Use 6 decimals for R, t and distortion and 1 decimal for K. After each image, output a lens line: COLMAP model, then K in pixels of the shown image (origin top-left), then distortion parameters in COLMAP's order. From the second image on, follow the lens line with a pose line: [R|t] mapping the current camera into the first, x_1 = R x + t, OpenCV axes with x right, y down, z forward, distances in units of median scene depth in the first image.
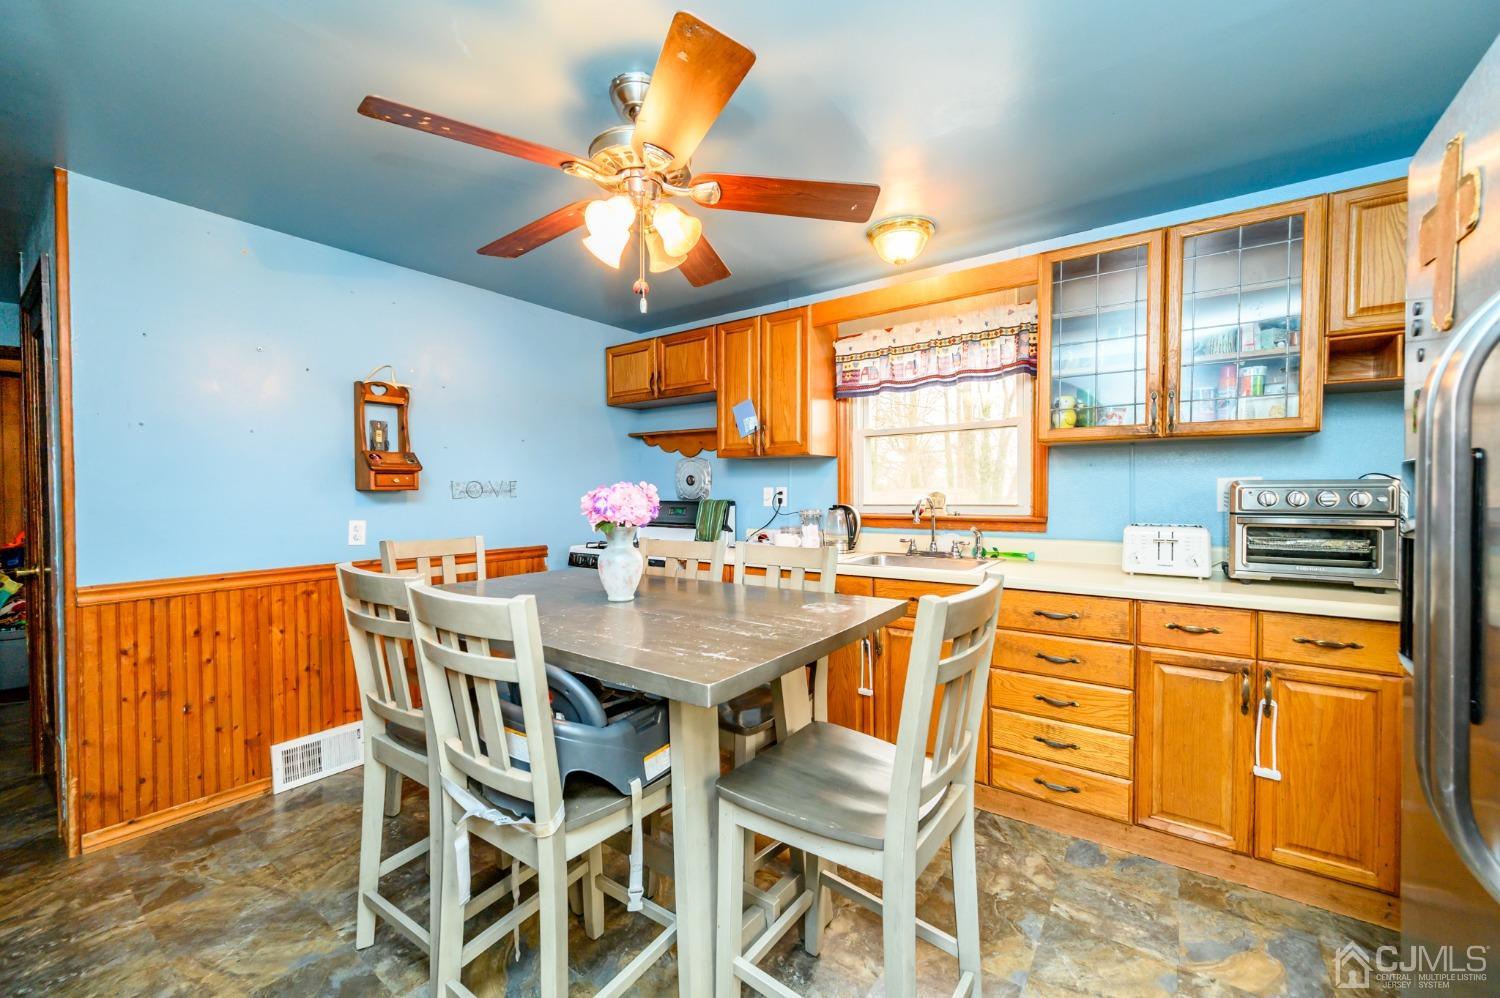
lens RADIAL K [[589.6, 0, 746.7], [0, 589.6, 498.5], [0, 0, 1]] dist [-0.001966, 0.000061]
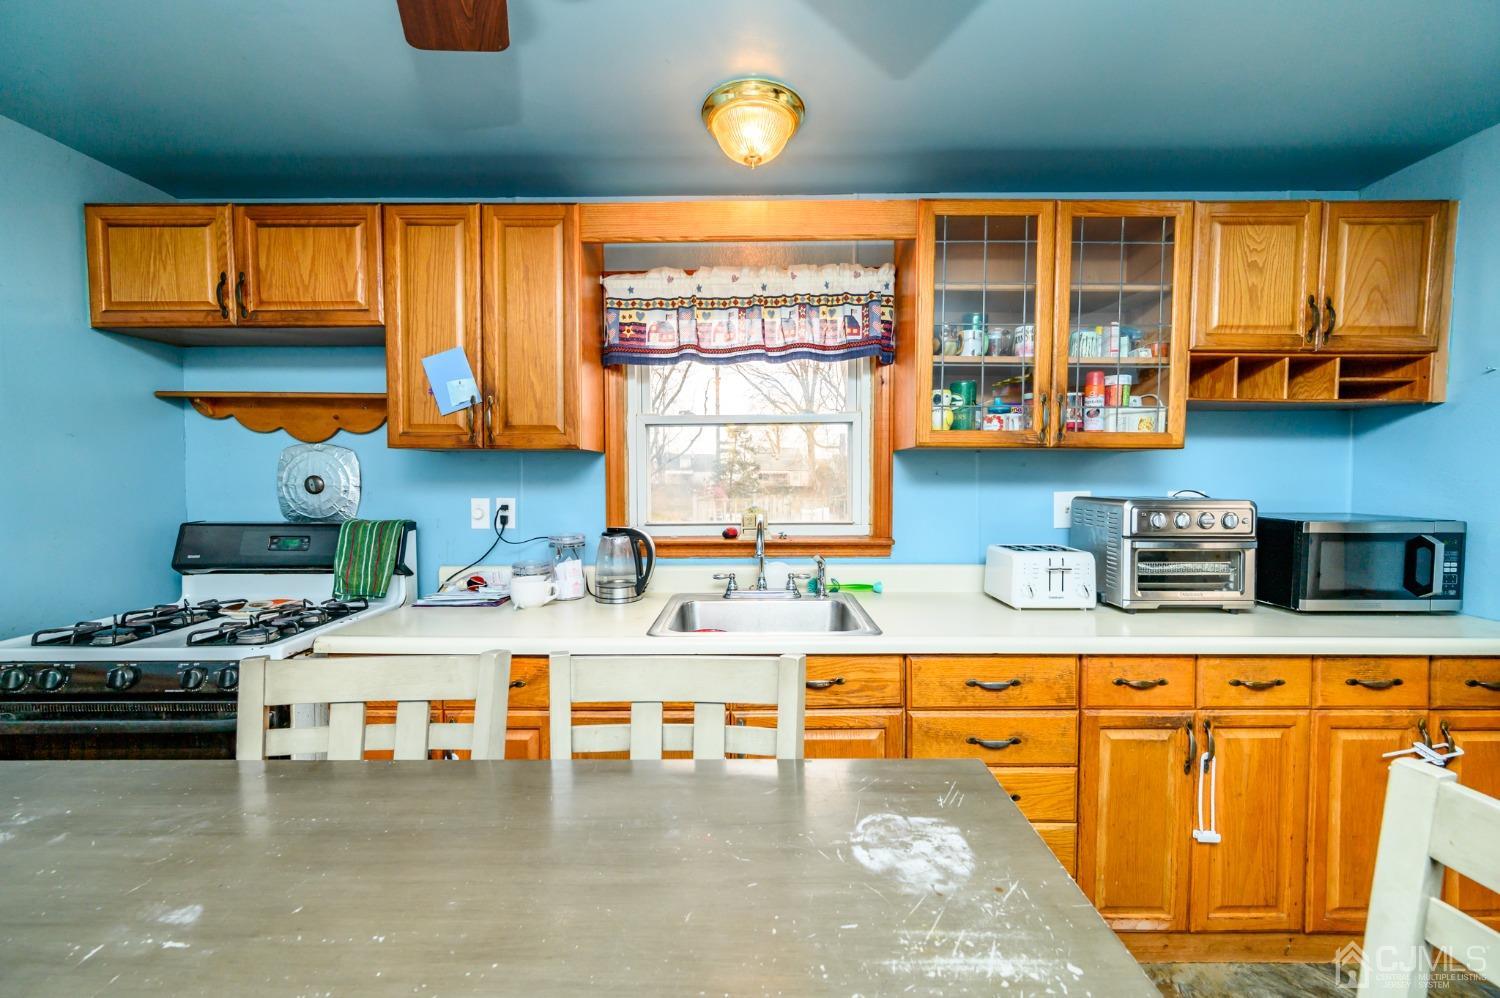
lens RADIAL K [[589.6, 0, 752.1], [0, 589.6, 495.4], [0, 0, 1]] dist [-0.001966, 0.000061]
pose [[0.815458, -0.014071, 0.578645, -0.105948], [0.004142, 0.999821, 0.018476, -0.038529], [-0.578801, -0.012670, 0.815370, 0.407559]]
